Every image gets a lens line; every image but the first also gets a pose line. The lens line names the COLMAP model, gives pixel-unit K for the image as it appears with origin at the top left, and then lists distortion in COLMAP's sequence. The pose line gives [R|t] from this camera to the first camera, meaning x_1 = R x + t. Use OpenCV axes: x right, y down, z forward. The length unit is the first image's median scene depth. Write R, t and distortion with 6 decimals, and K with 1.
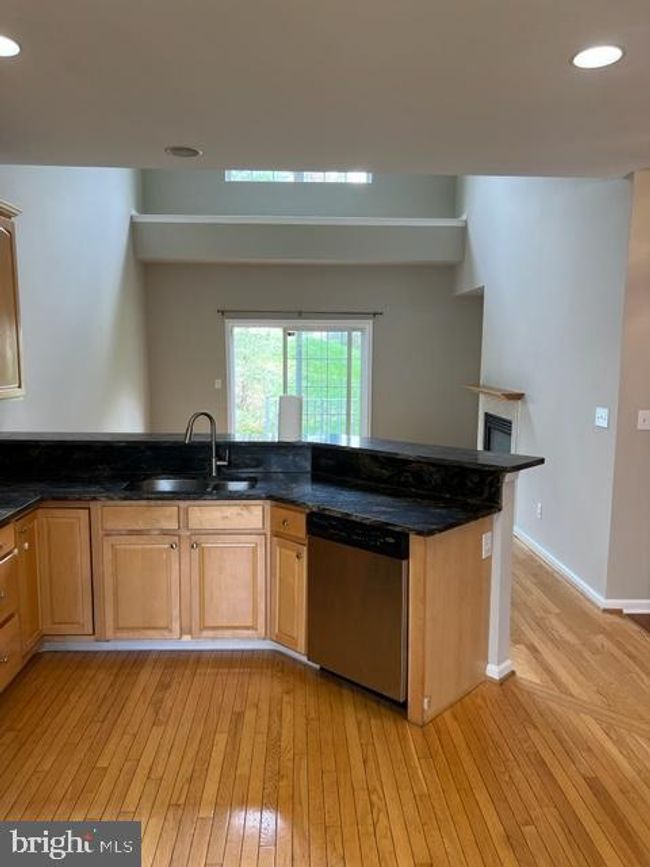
lens RADIAL K [[662.1, 0, 323.7], [0, 662.1, 436.3], [0, 0, 1]] dist [0.075101, -0.074959]
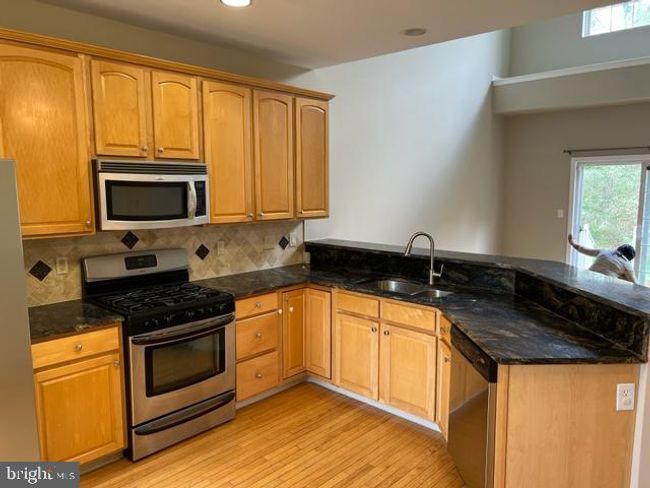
lens RADIAL K [[496.4, 0, 325.0], [0, 496.4, 244.0], [0, 0, 1]] dist [0.075101, -0.074959]
pose [[0.712676, 0.078951, -0.697036, 0.388034], [-0.088830, 0.995804, 0.021968, -0.021047], [0.695846, 0.046262, 0.716699, 0.198003]]
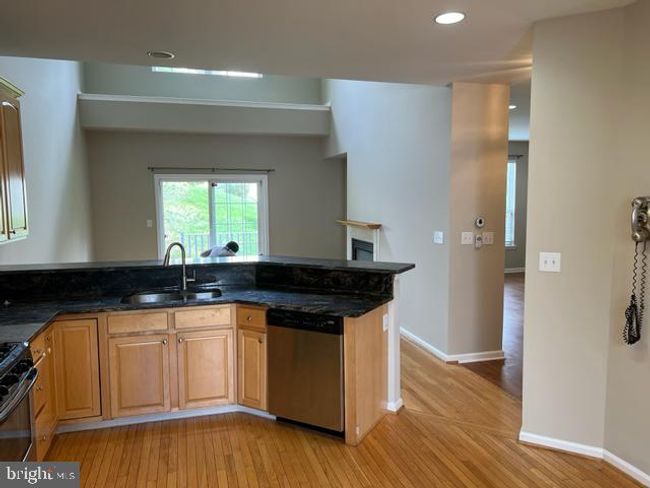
lens RADIAL K [[496.4, 0, 325.0], [0, 496.4, 244.0], [0, 0, 1]] dist [0.075101, -0.074959]
pose [[0.970774, -0.036889, 0.237143, -0.141717], [0.045108, 0.998552, -0.029324, 0.010525], [-0.235718, 0.039164, 0.971032, -0.072472]]
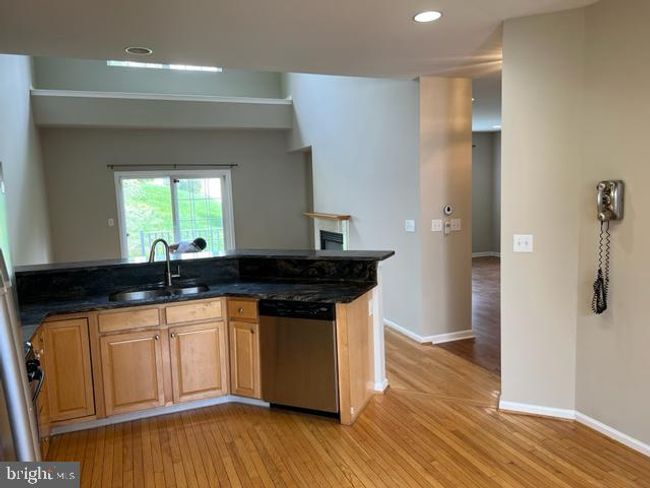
lens RADIAL K [[496.4, 0, 325.0], [0, 496.4, 244.0], [0, 0, 1]] dist [0.075101, -0.074959]
pose [[0.940788, -0.076579, 0.330232, -0.223539], [0.084609, 0.996364, -0.009989, 0.013146], [-0.328266, 0.037338, 0.943847, -0.086897]]
